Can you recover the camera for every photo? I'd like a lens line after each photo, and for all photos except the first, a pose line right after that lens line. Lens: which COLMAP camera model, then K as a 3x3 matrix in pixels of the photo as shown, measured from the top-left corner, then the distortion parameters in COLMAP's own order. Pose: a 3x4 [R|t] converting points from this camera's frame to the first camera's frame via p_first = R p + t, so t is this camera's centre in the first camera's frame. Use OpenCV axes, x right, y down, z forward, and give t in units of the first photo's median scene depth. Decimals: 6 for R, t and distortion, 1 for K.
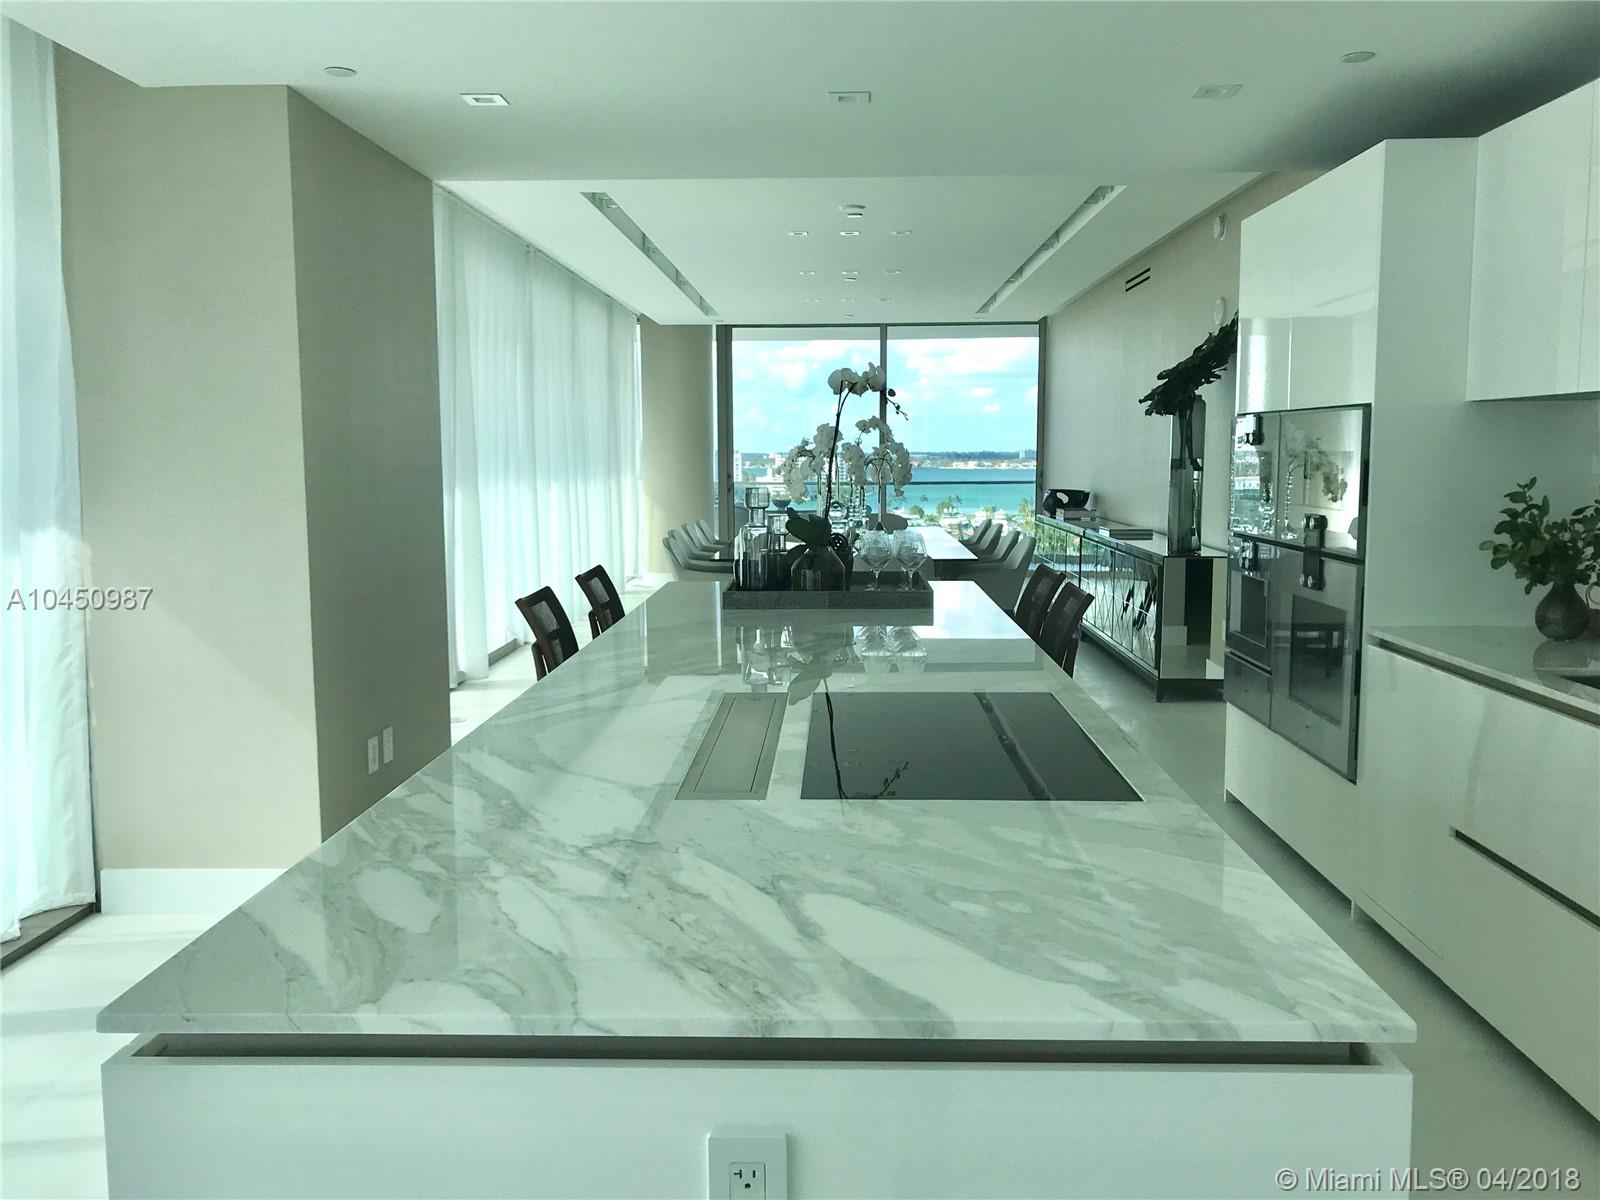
lens RADIAL K [[1292.2, 0, 800.0], [0, 1292.2, 600.0], [0, 0, 1]] dist [0.055242, -0.056074]
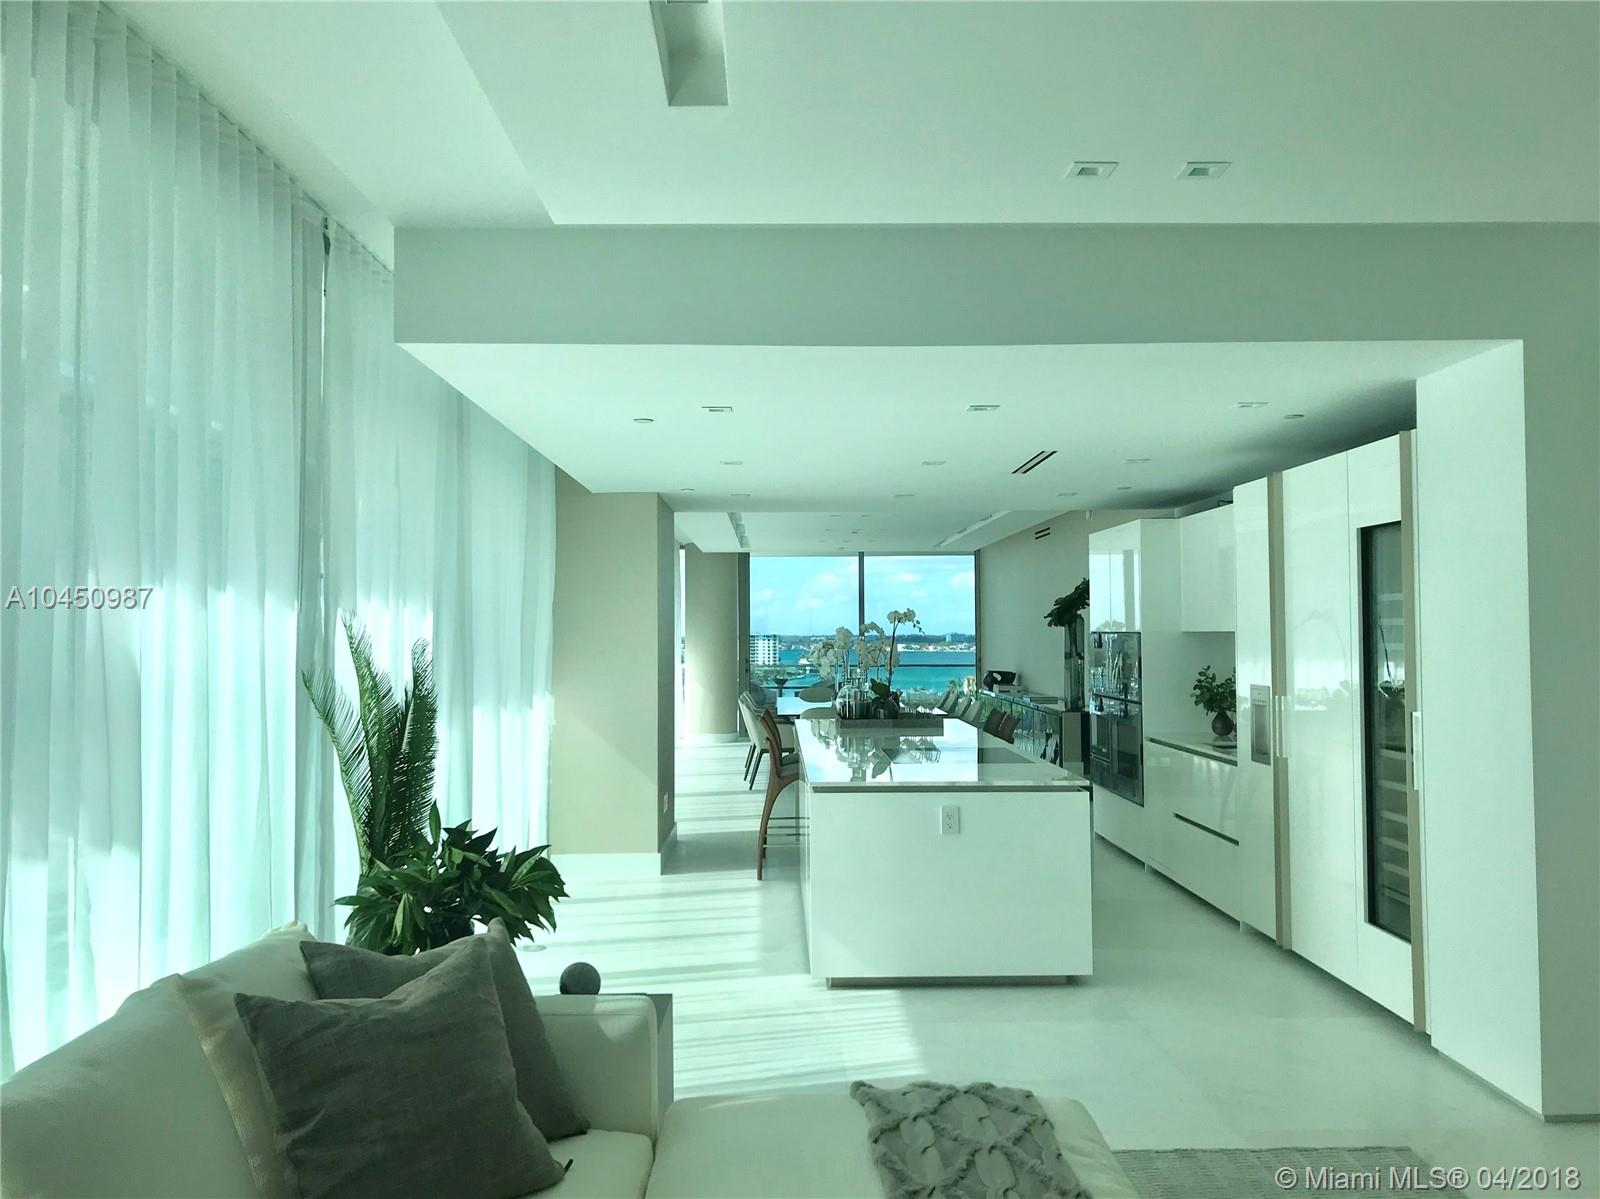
lens RADIAL K [[1256.3, 0, 800.0], [0, 1256.3, 599.5], [0, 0, 1]] dist [0.143909, -0.000690]
pose [[0.998703, 0.001061, 0.050909, -0.133337], [0.006192, 0.989832, -0.142107, 0.051987], [-0.050542, 0.142238, 0.988541, -0.587785]]
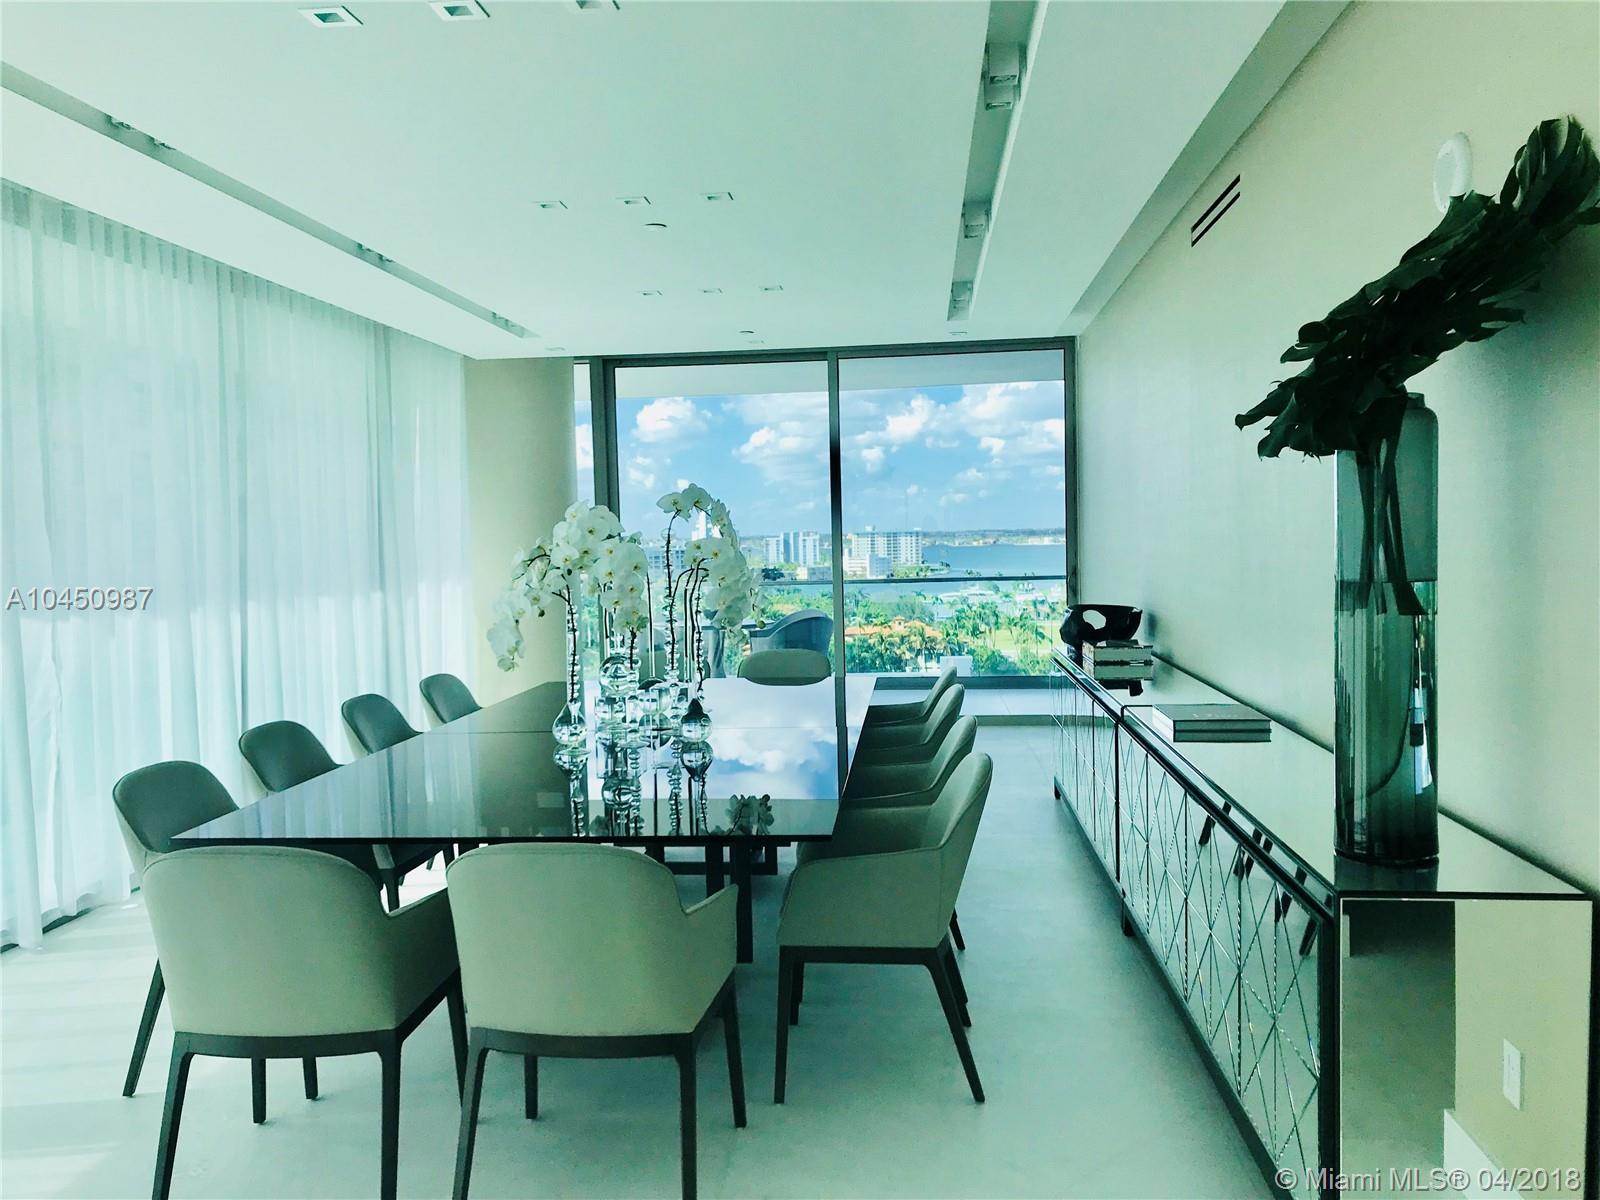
lens RADIAL K [[1292.2, 0, 800.0], [0, 1292.2, 600.0], [0, 0, 1]] dist [0.055242, -0.056074]
pose [[0.998248, -0.019323, -0.055933, 0.162380], [0.015826, 0.997933, -0.062292, -0.084387], [0.057021, 0.061297, 0.996489, 0.648798]]
